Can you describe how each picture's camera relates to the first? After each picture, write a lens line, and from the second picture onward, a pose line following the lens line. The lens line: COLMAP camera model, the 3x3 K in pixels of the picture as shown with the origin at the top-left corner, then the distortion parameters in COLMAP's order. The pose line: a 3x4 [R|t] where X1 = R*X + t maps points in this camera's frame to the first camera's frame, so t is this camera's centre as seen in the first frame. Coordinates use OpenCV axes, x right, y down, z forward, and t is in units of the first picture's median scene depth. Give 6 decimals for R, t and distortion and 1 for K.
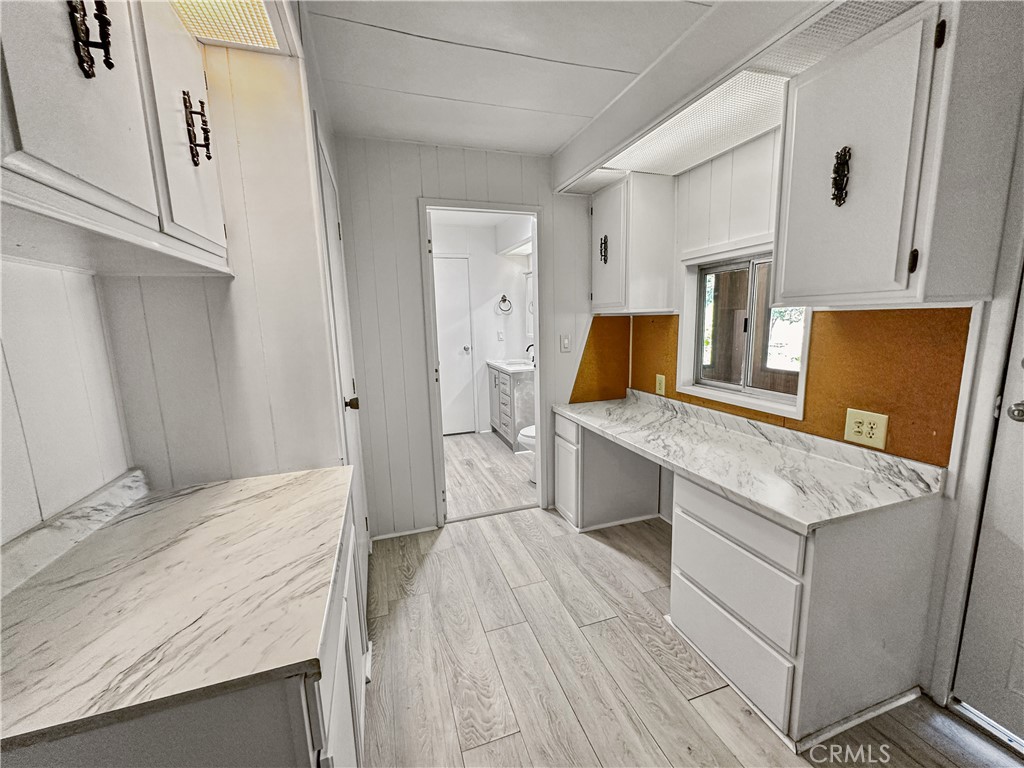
lens RADIAL K [[409.2, 0, 512.0], [0, 409.2, 382.7], [0, 0, 1]] dist [-0.003476, 0.000342]
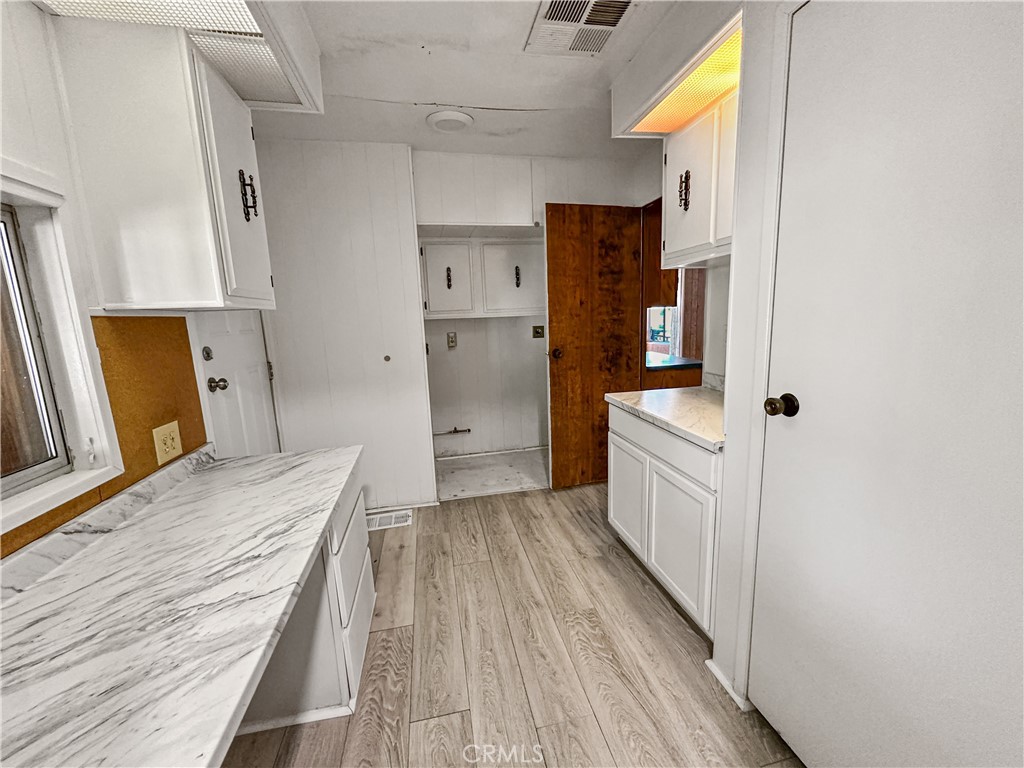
lens RADIAL K [[409.2, 0, 511.8], [0, 409.2, 386.2], [0, 0, 1]] dist [-0.003476, 0.000342]
pose [[-0.990822, 0.045167, 0.127405, -0.036656], [0.083988, 0.944216, 0.318436, -0.198888], [-0.105916, 0.326214, -0.939343, 1.438687]]
